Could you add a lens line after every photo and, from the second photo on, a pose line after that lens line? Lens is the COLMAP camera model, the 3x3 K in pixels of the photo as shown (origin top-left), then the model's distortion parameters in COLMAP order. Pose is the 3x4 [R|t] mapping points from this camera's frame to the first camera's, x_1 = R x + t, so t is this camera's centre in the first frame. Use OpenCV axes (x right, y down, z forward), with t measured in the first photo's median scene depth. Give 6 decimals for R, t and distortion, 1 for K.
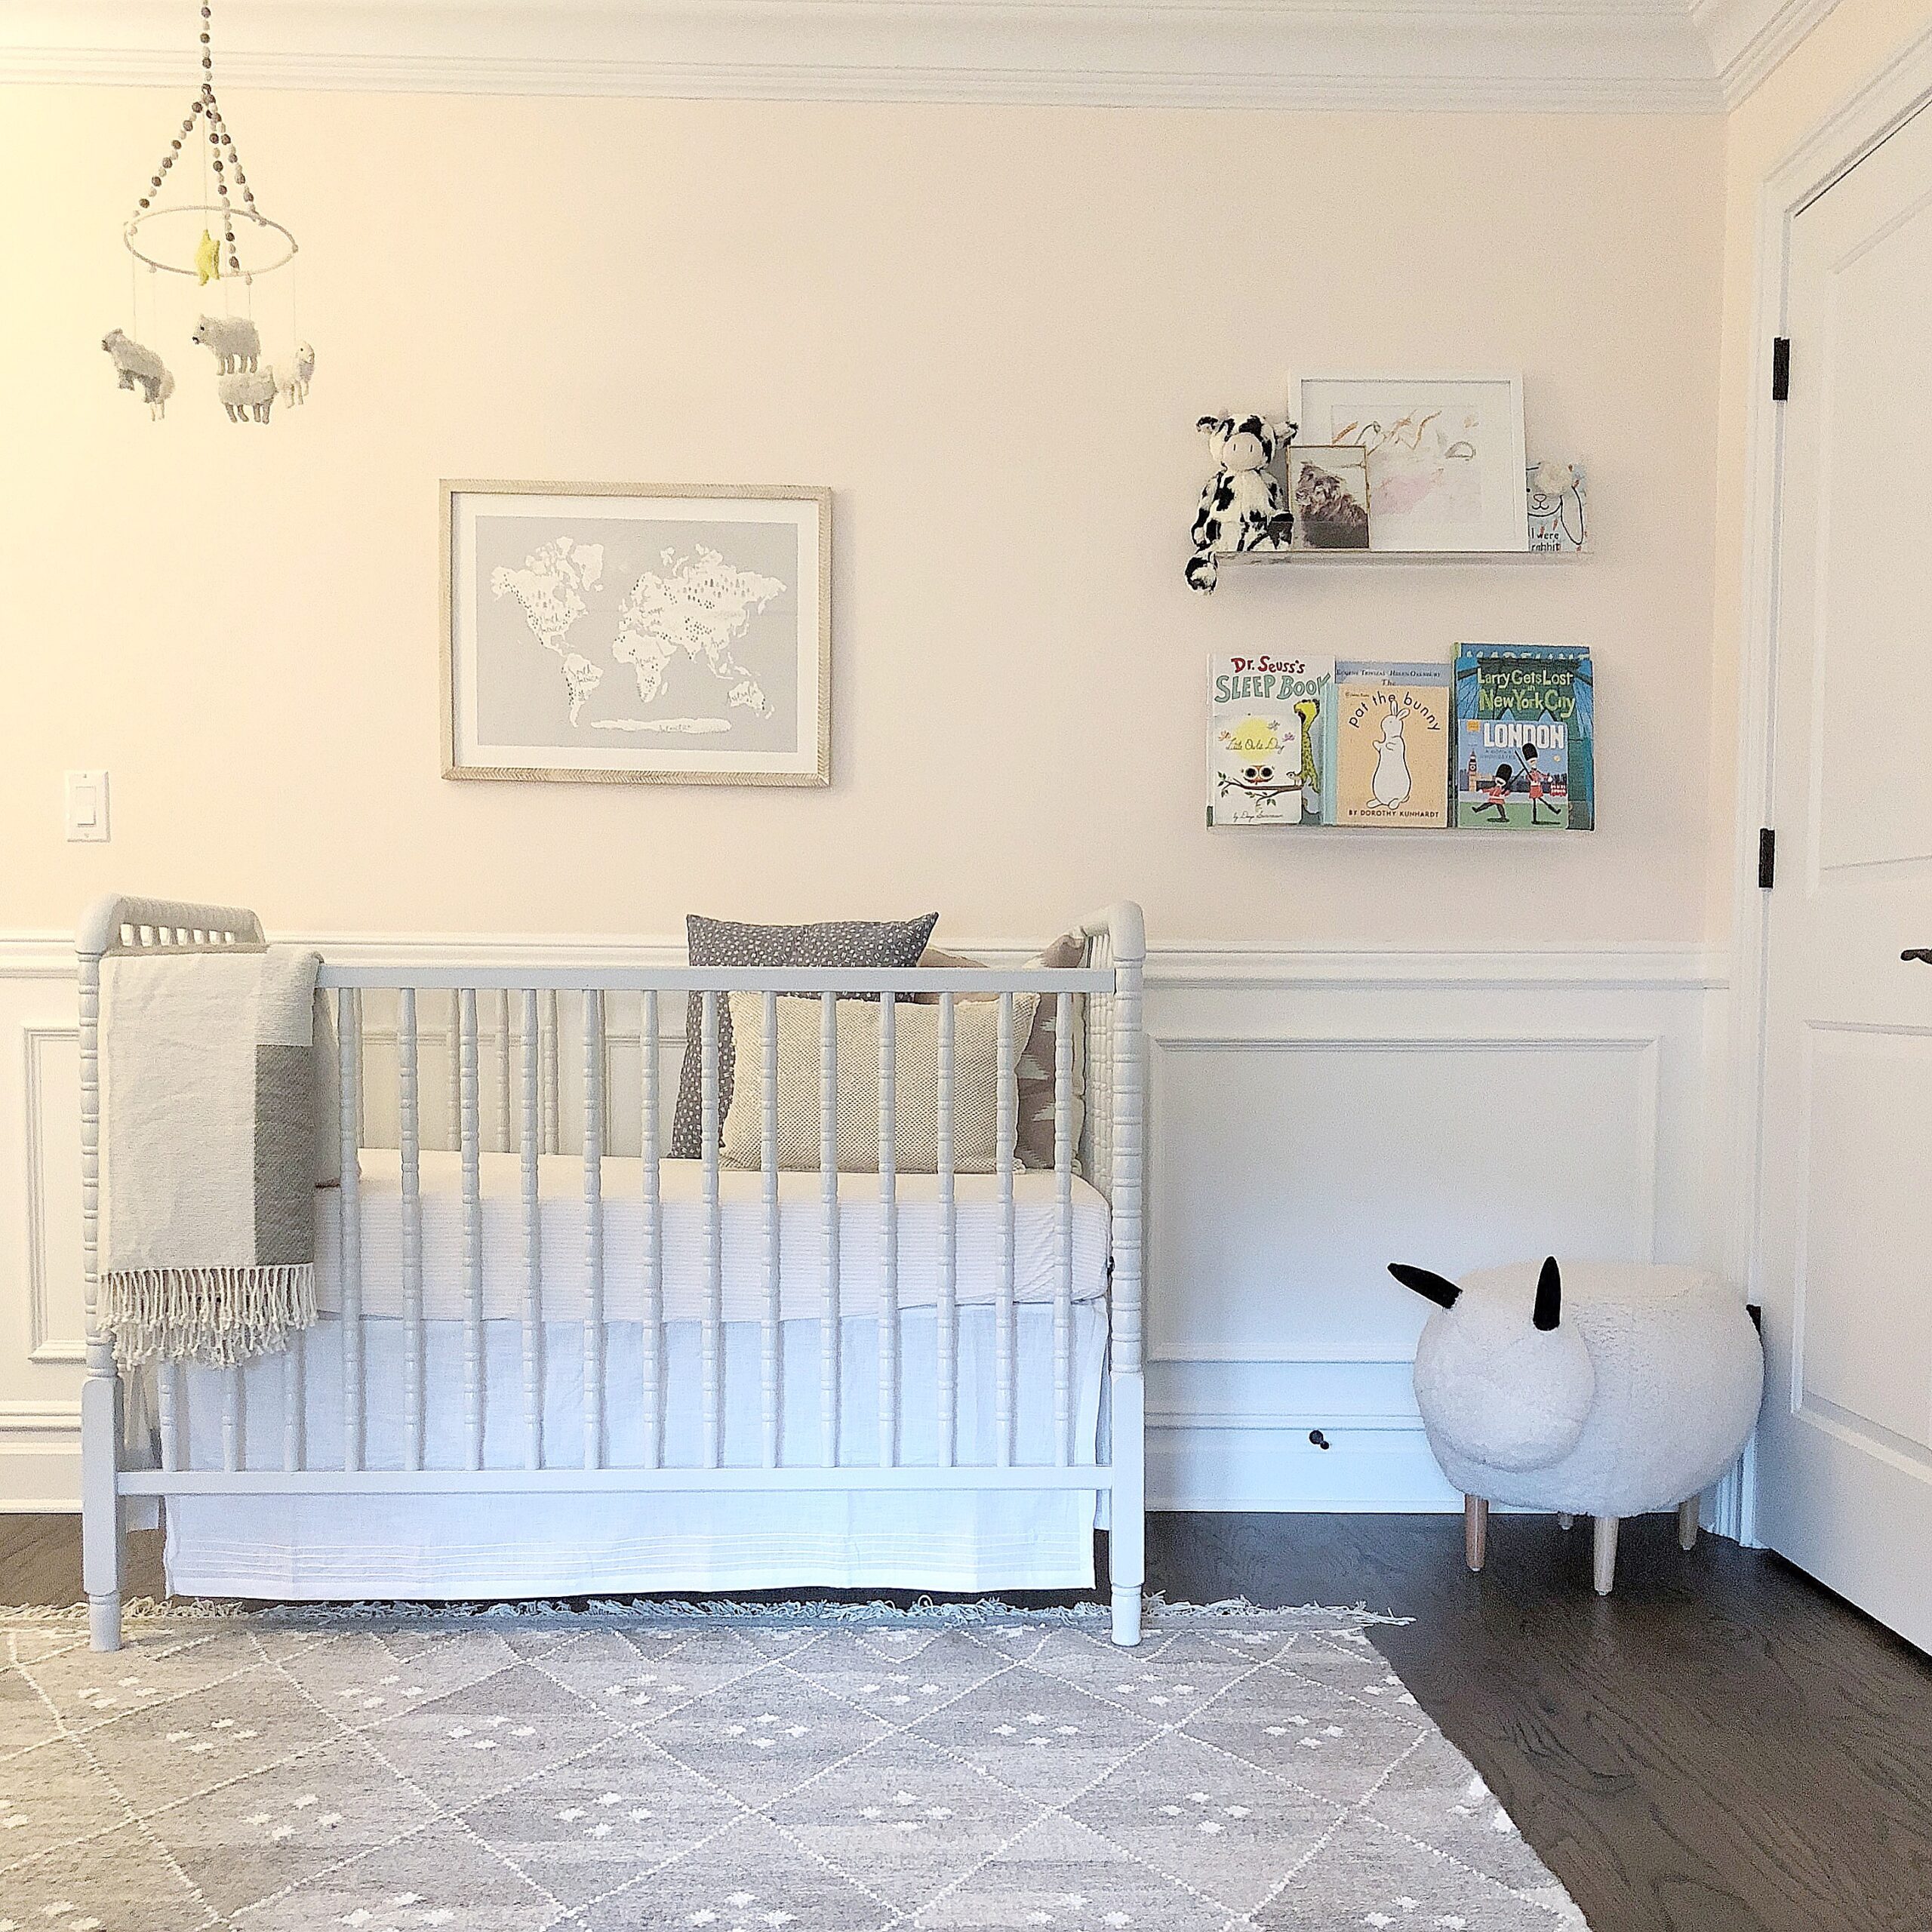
lens RADIAL K [[2203.0, 0, 965.3], [0, 2203.0, 1144.6], [0, 0, 1]] dist [0.041427, -0.068733]
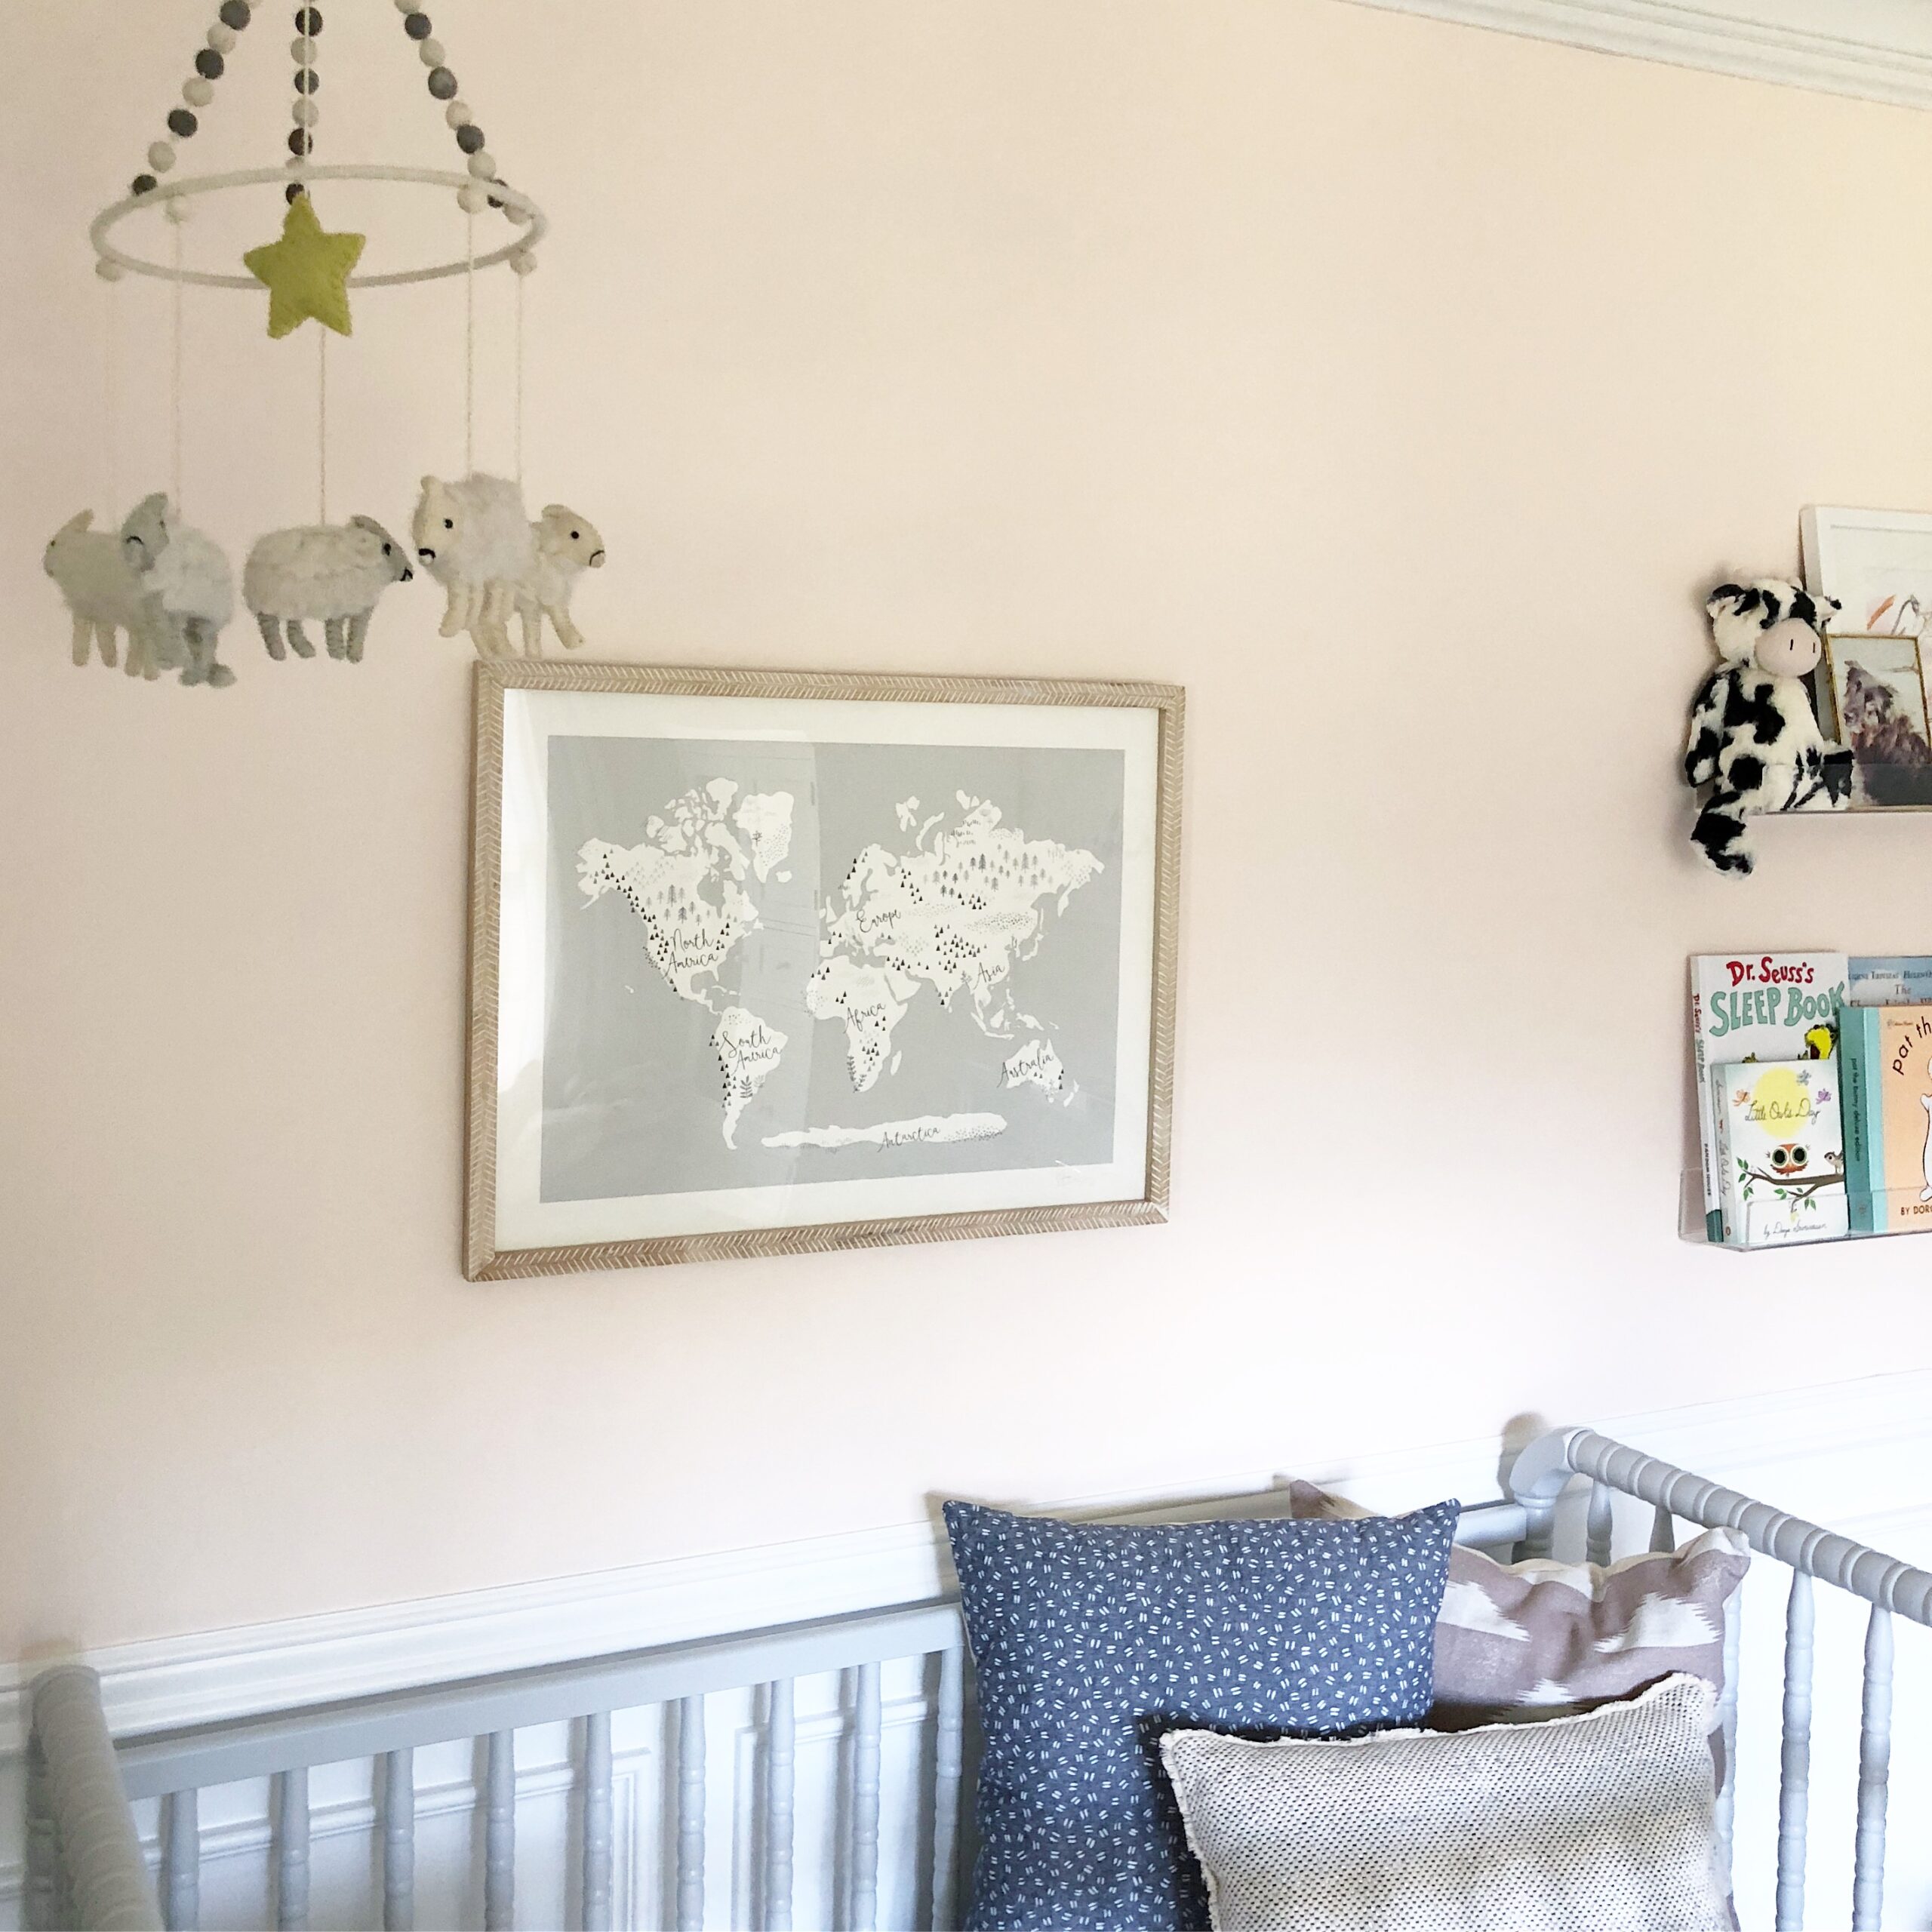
lens RADIAL K [[2253.4, 0, 970.0], [0, 2253.4, 933.0], [0, 0, 1]] dist [0.009241, -0.043118]
pose [[0.918353, -0.021627, 0.395170, -0.329048], [0.014403, 0.999671, 0.021240, -0.248661], [-0.395499, -0.013815, 0.918362, 0.510127]]
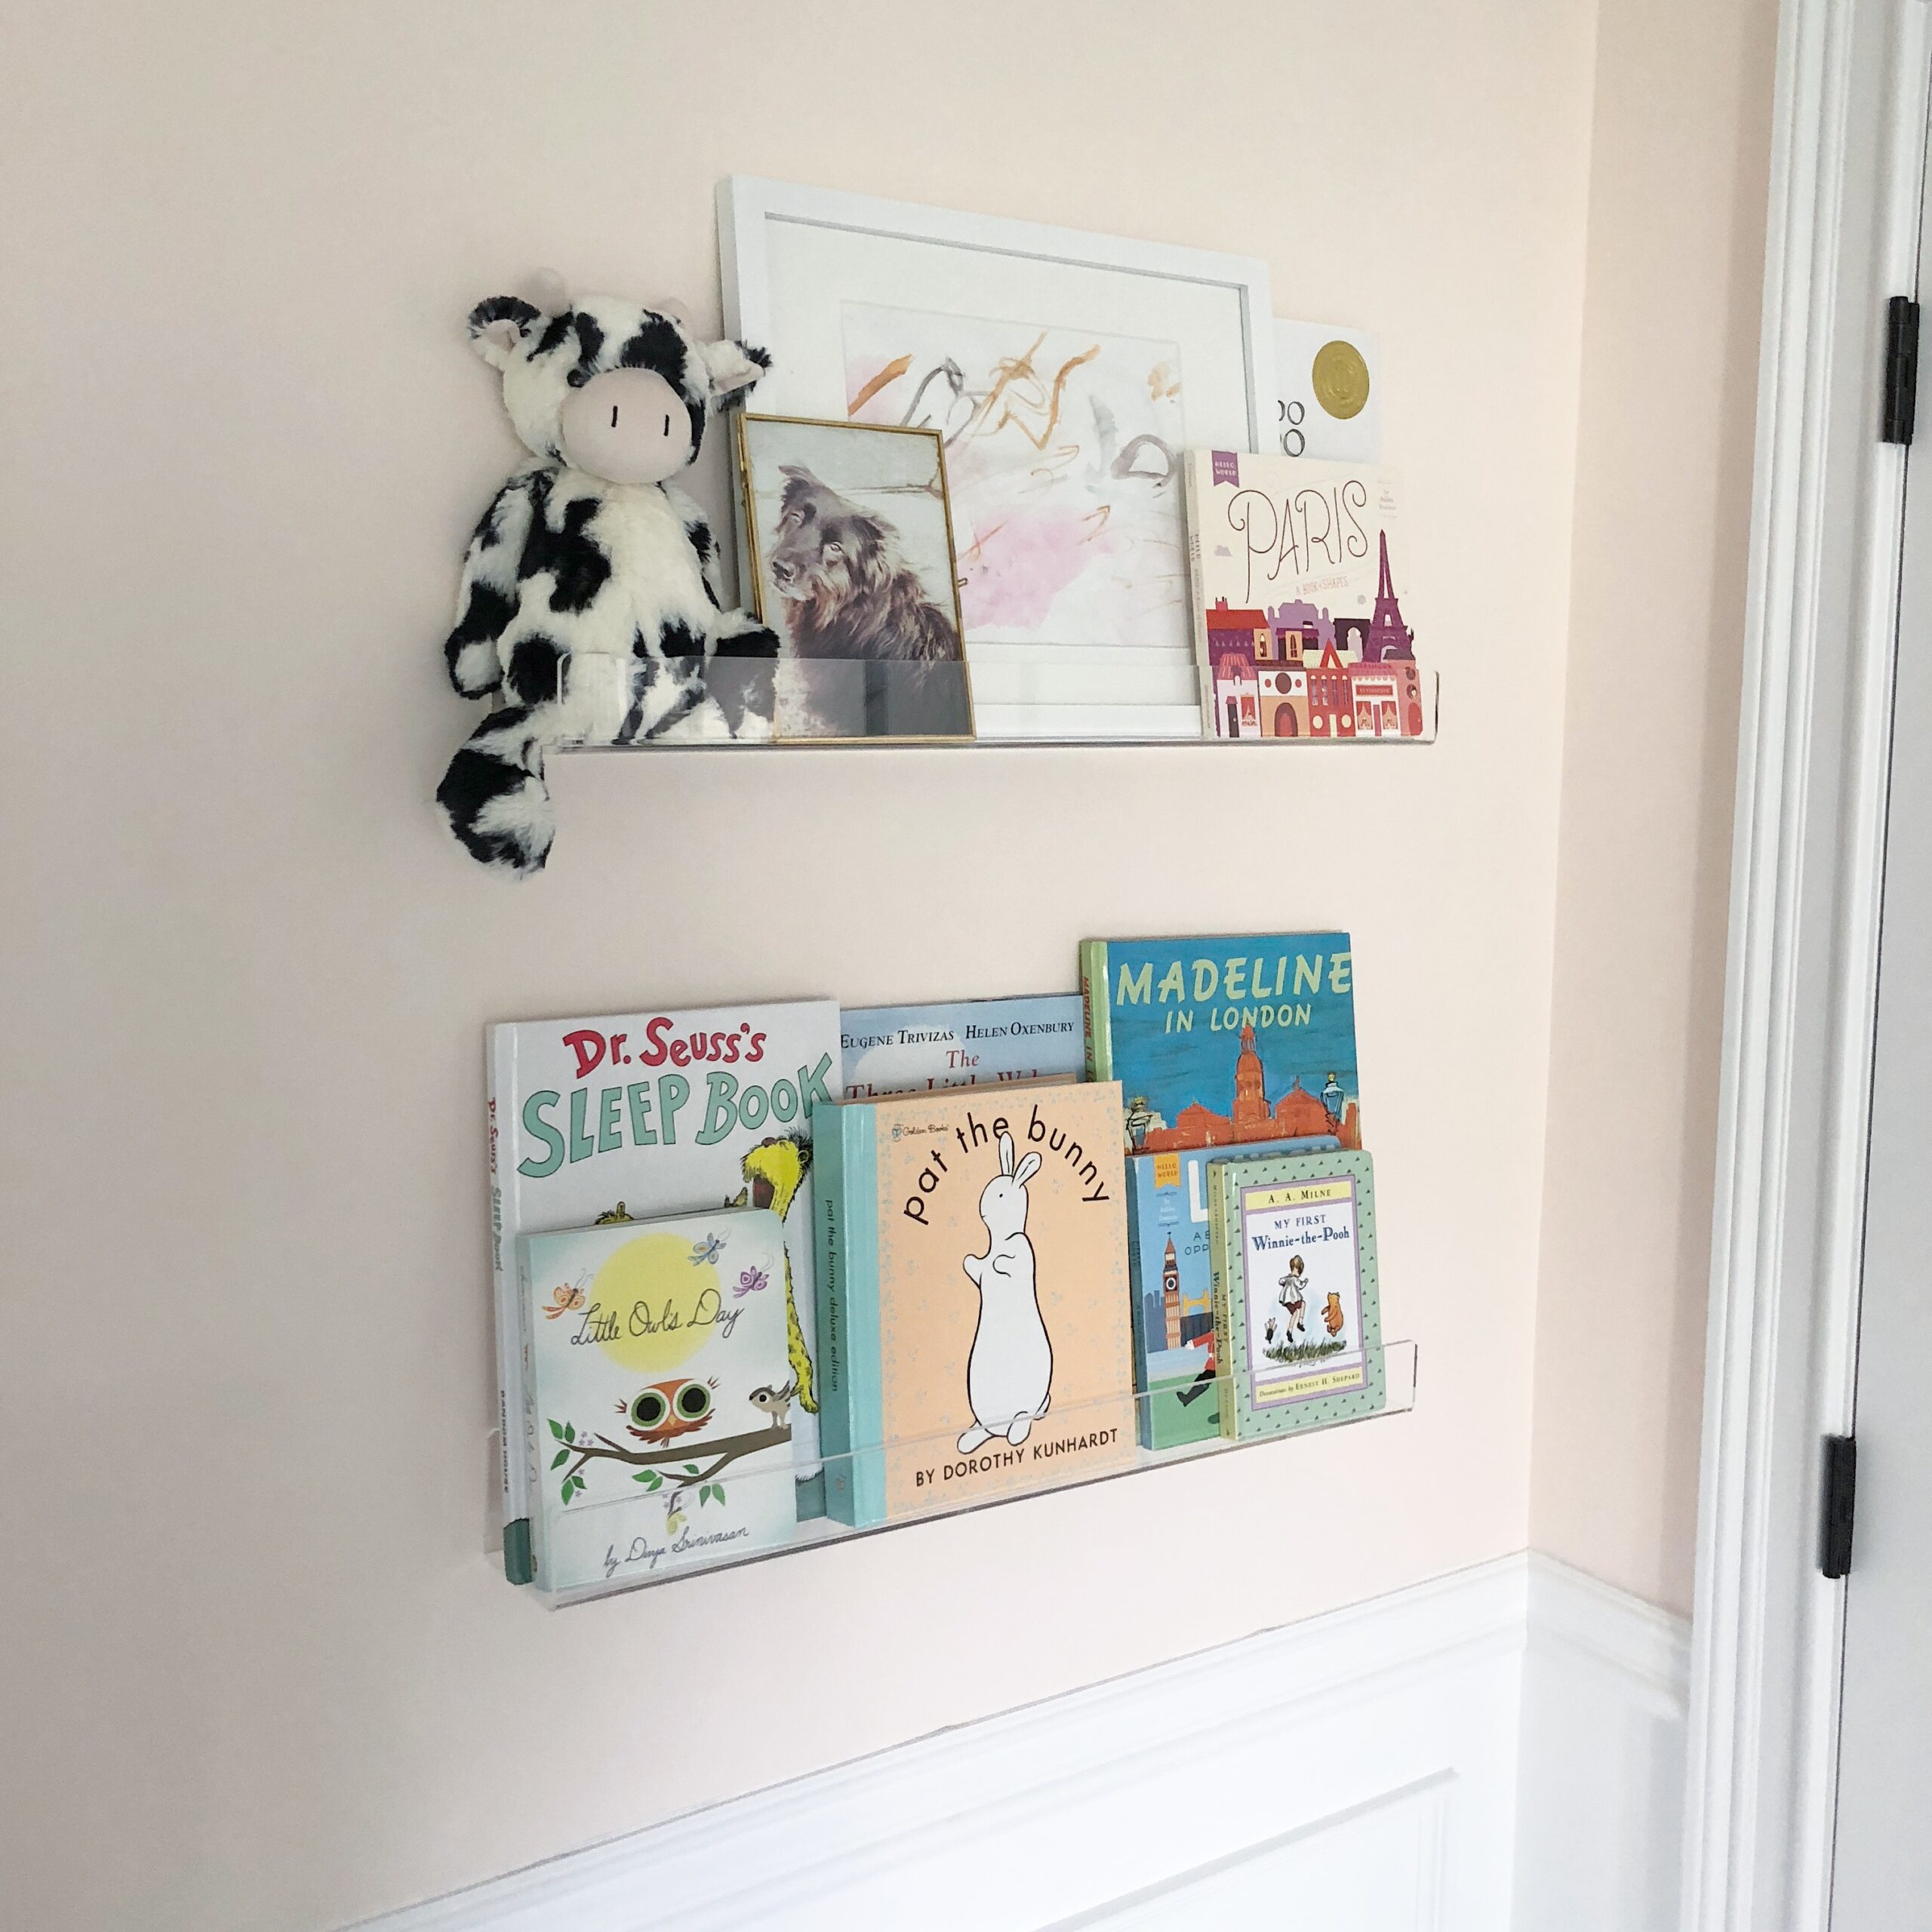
lens RADIAL K [[2147.9, 0, 1045.7], [0, 2147.9, 833.9], [0, 0, 1]] dist [0.042111, -0.009289]
pose [[0.834050, -0.017085, 0.551424, 0.005246], [0.012821, 0.999851, 0.011588, -0.256129], [-0.551540, -0.002595, 0.834144, 0.706029]]
